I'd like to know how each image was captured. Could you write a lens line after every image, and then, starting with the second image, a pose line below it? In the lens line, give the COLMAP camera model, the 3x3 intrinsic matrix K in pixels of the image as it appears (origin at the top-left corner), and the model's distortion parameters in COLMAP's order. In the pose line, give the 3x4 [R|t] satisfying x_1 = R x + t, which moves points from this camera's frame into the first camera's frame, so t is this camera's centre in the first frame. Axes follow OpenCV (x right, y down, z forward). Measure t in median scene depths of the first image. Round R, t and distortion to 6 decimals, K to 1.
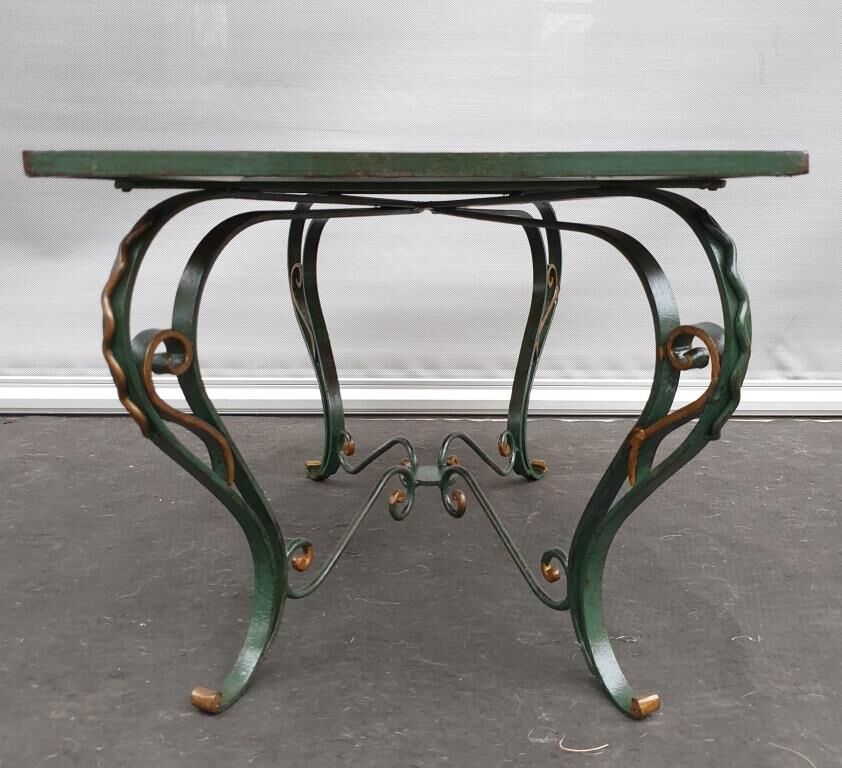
lens RADIAL K [[872.8, 0, 404.3], [0, 872.8, 404.4], [0, 0, 1]] dist [0.012513, 0.003740]
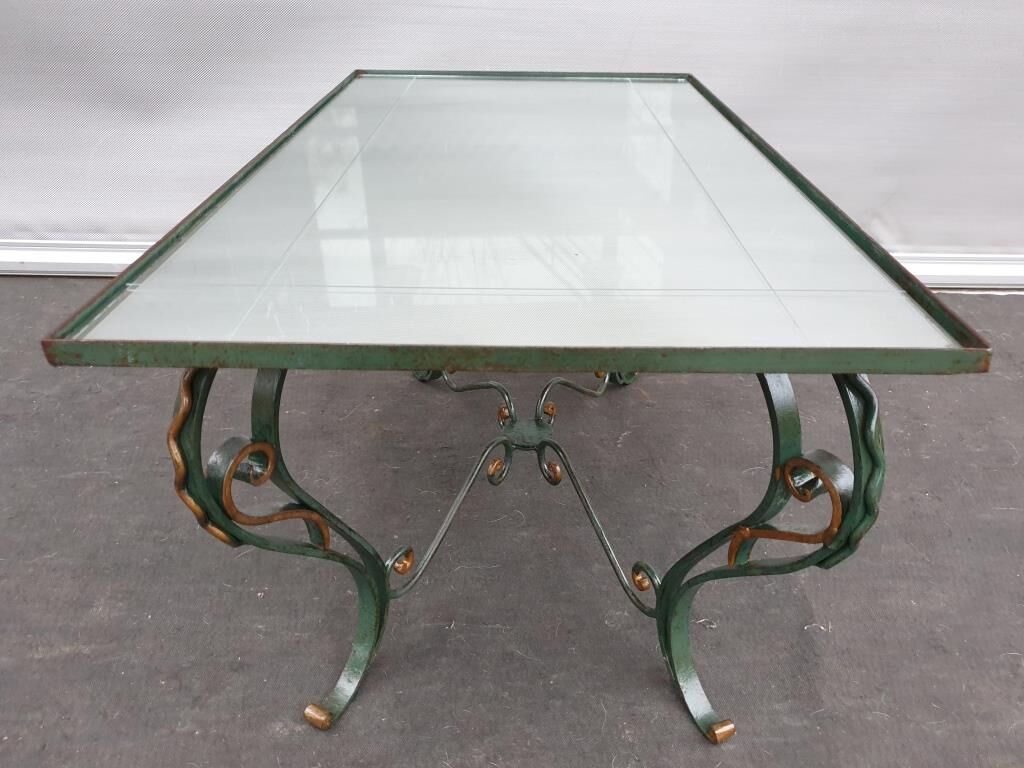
lens RADIAL K [[753.0, 0, 497.9], [0, 753.0, 370.1], [0, 0, 1]] dist [0.005387, 0.009270]
pose [[0.999890, 0.010417, -0.010546, 0.003316], [-0.006800, 0.954524, 0.298057, -0.337515], [0.013171, -0.297953, 0.954490, 0.221148]]
